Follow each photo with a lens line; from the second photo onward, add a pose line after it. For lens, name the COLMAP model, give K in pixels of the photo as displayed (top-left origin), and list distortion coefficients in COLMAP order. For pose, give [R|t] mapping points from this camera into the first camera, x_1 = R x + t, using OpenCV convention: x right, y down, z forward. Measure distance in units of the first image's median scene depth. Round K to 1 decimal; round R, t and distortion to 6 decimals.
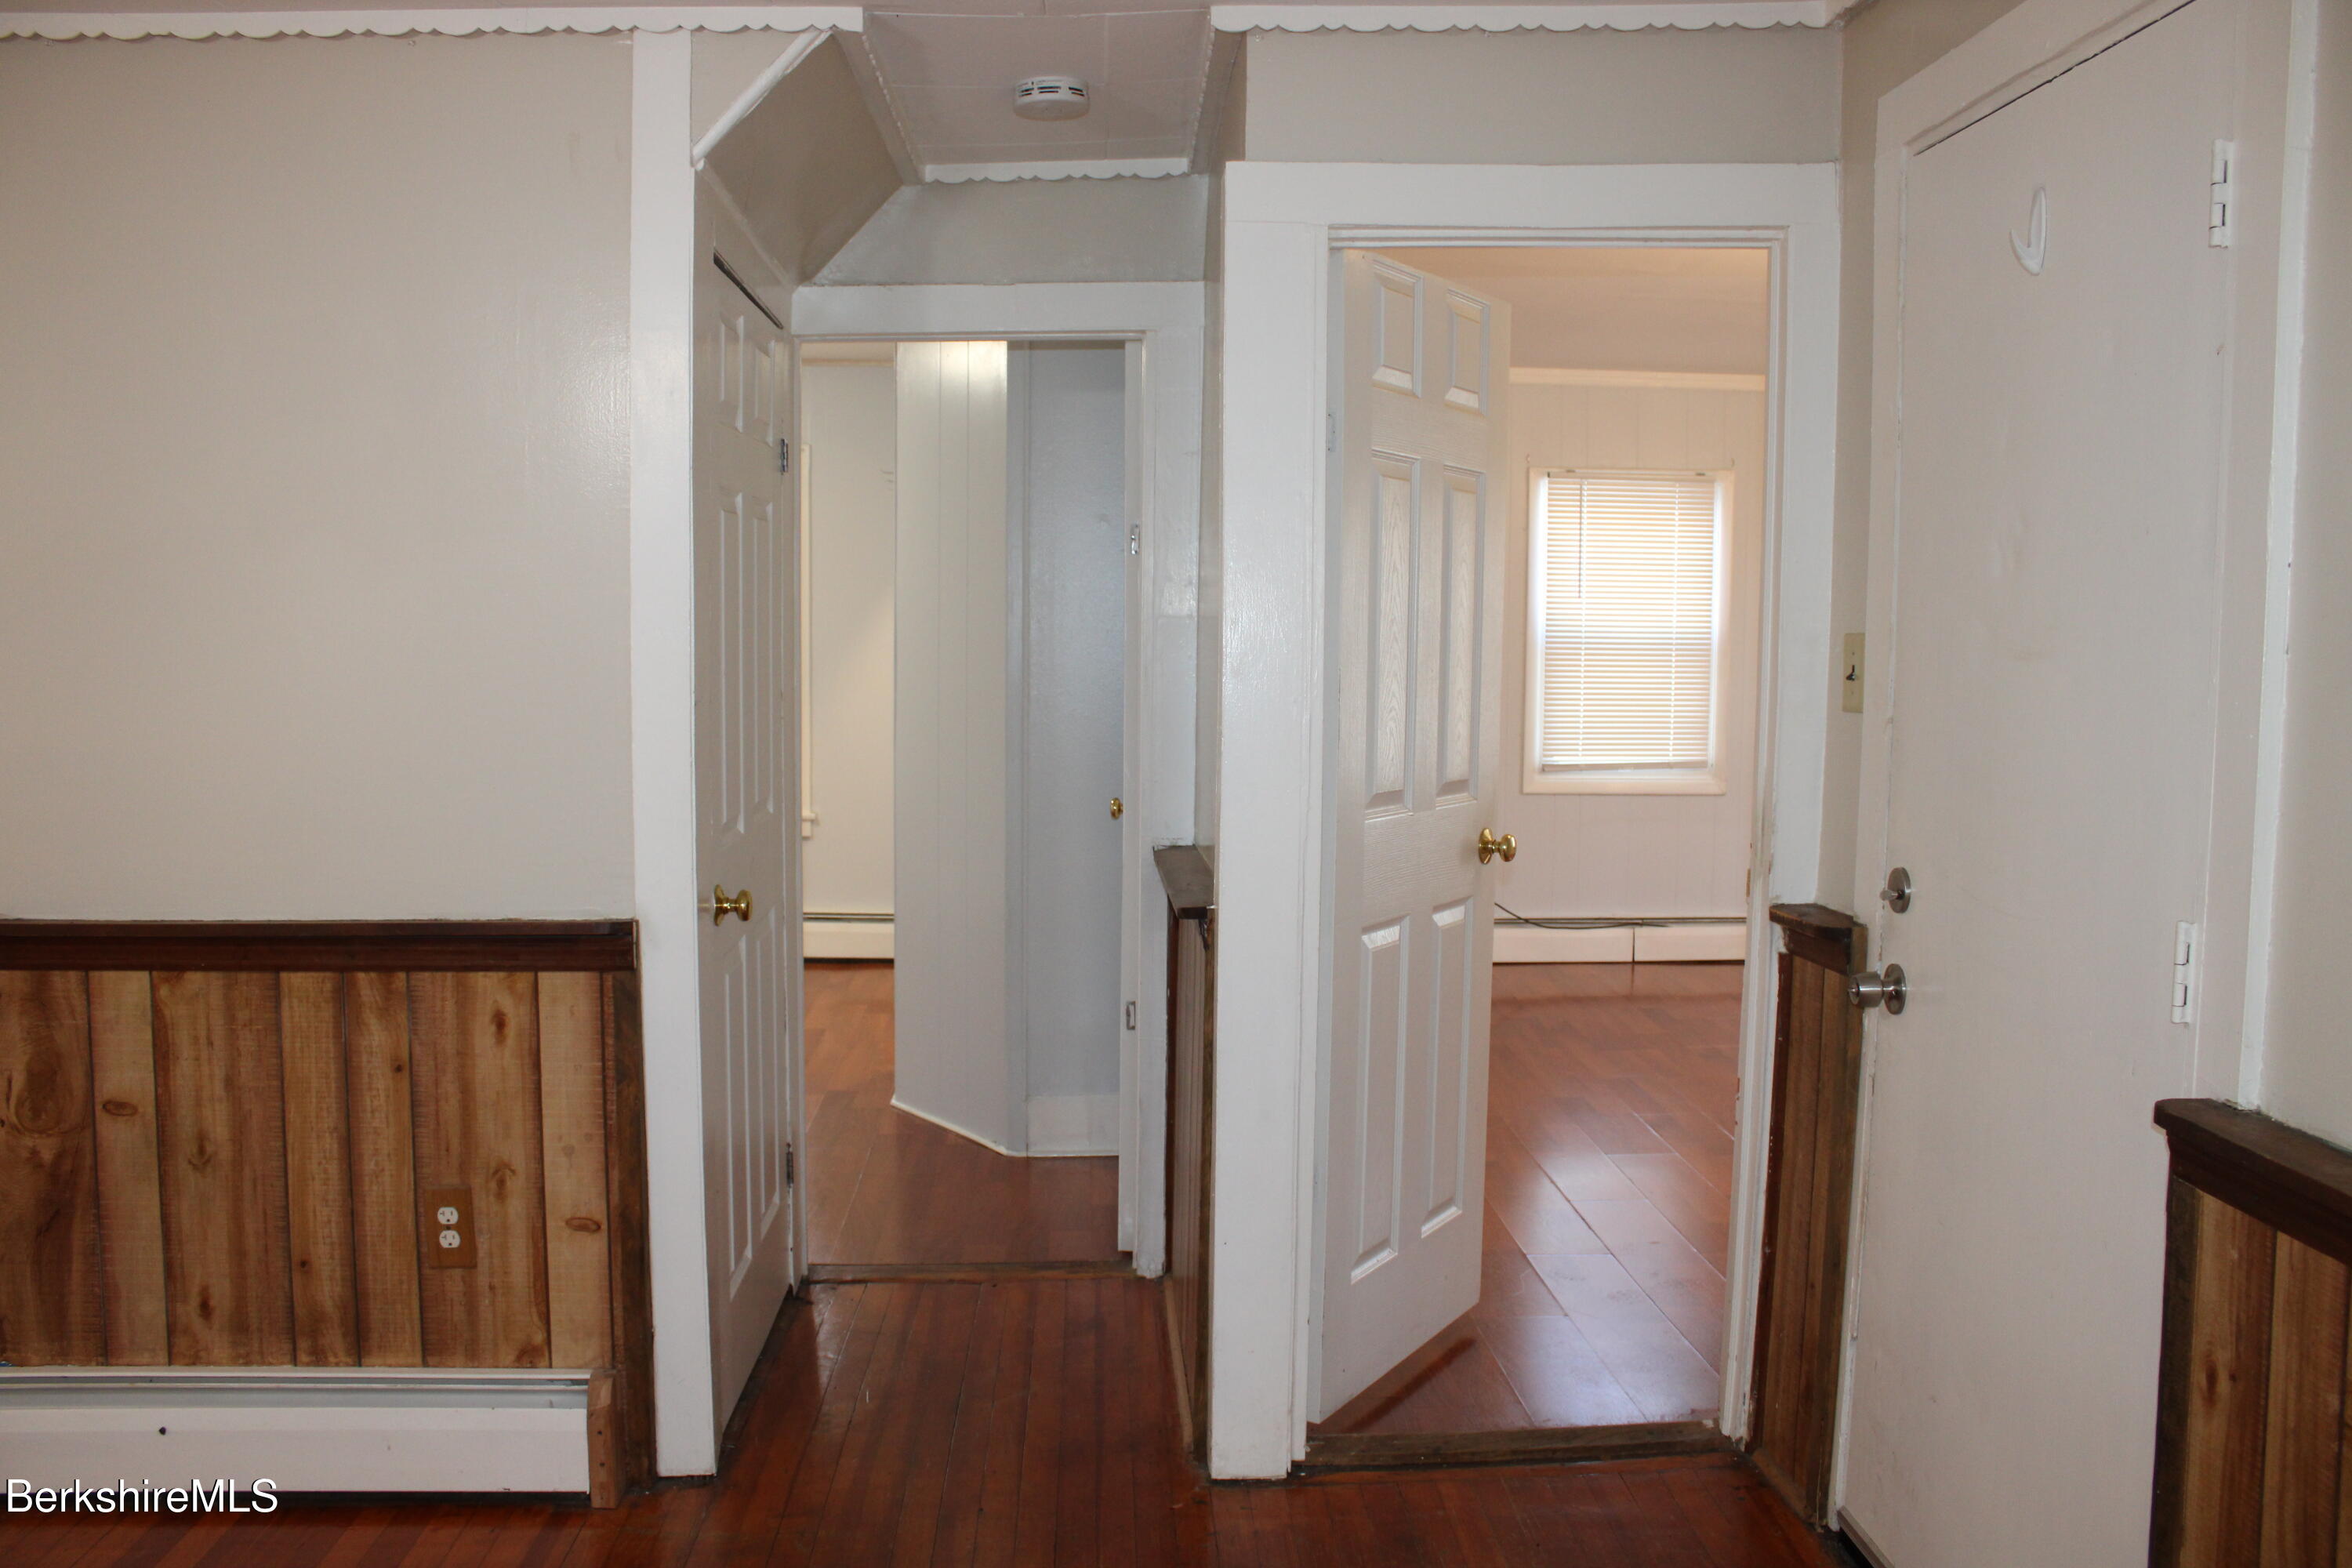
lens RADIAL K [[1948.0, 0, 1169.8], [0, 1948.0, 772.5], [0, 0, 1]] dist [-0.165225, 0.146993]
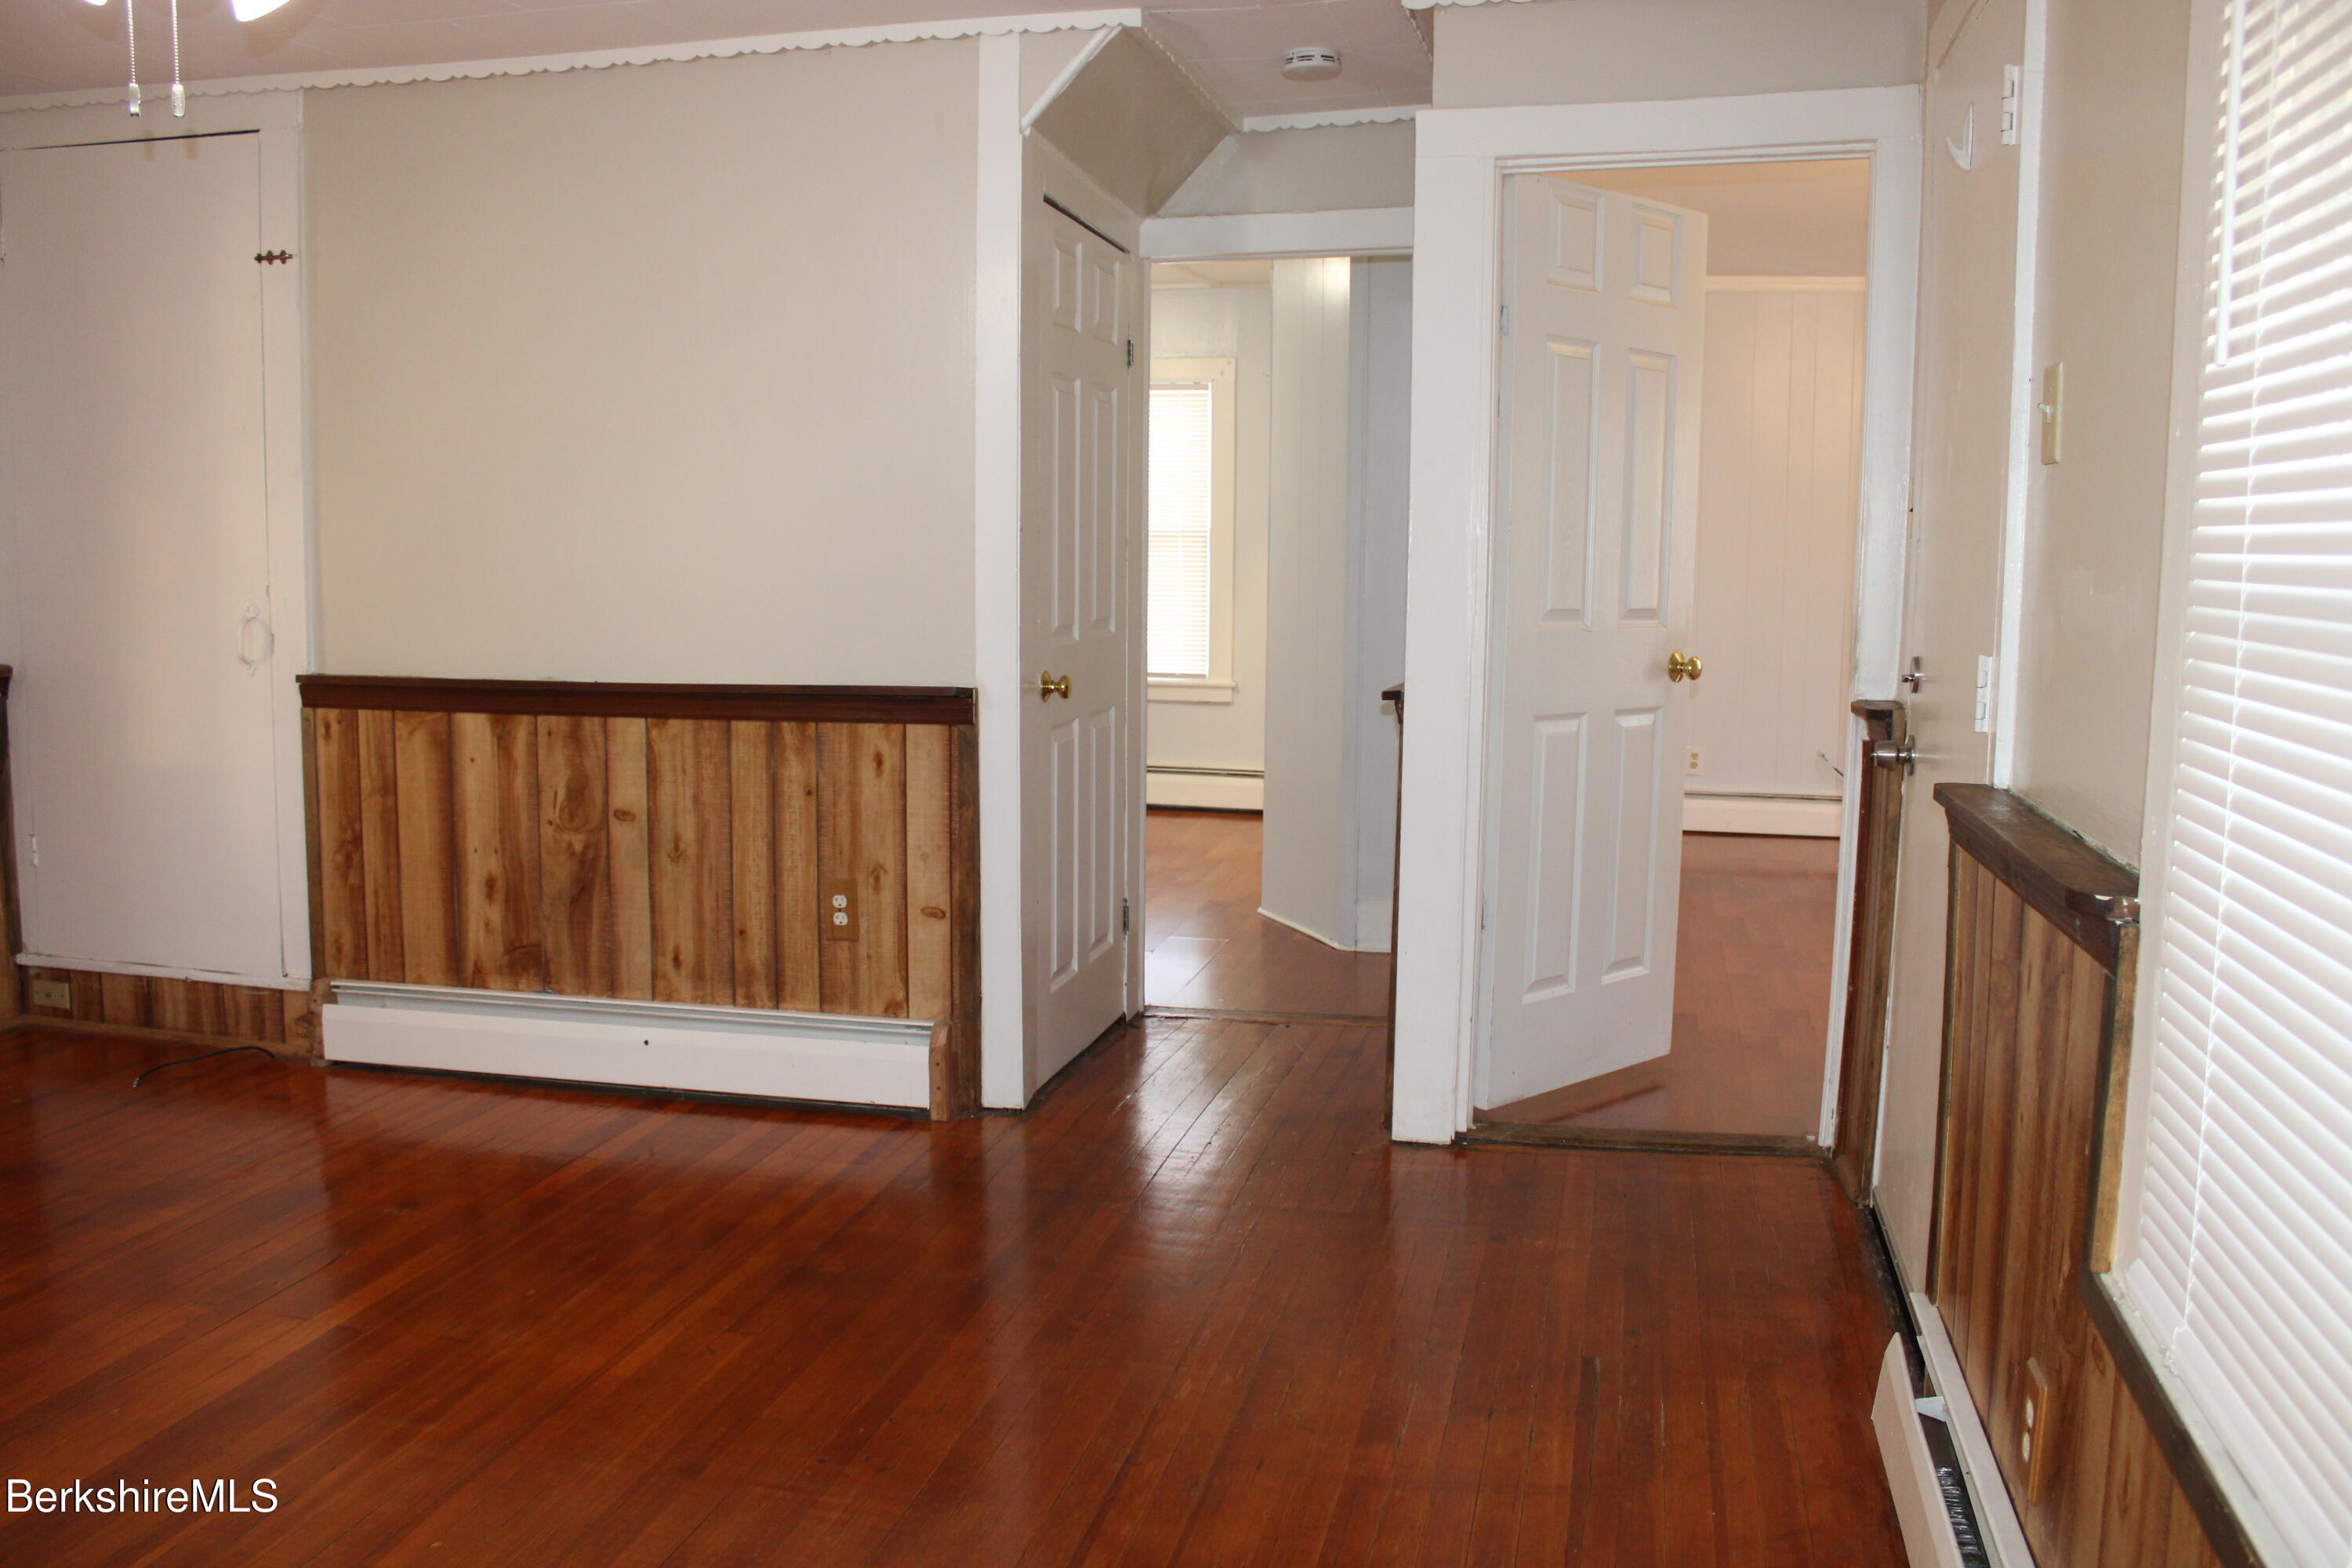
lens RADIAL K [[1948.0, 0, 1169.8], [0, 1948.0, 772.5], [0, 0, 1]] dist [-0.165225, 0.146993]
pose [[0.962919, 0.032606, -0.267813, 0.226155], [-0.023360, 0.999018, 0.037640, 0.081290], [0.268778, -0.029988, 0.962735, -0.292600]]
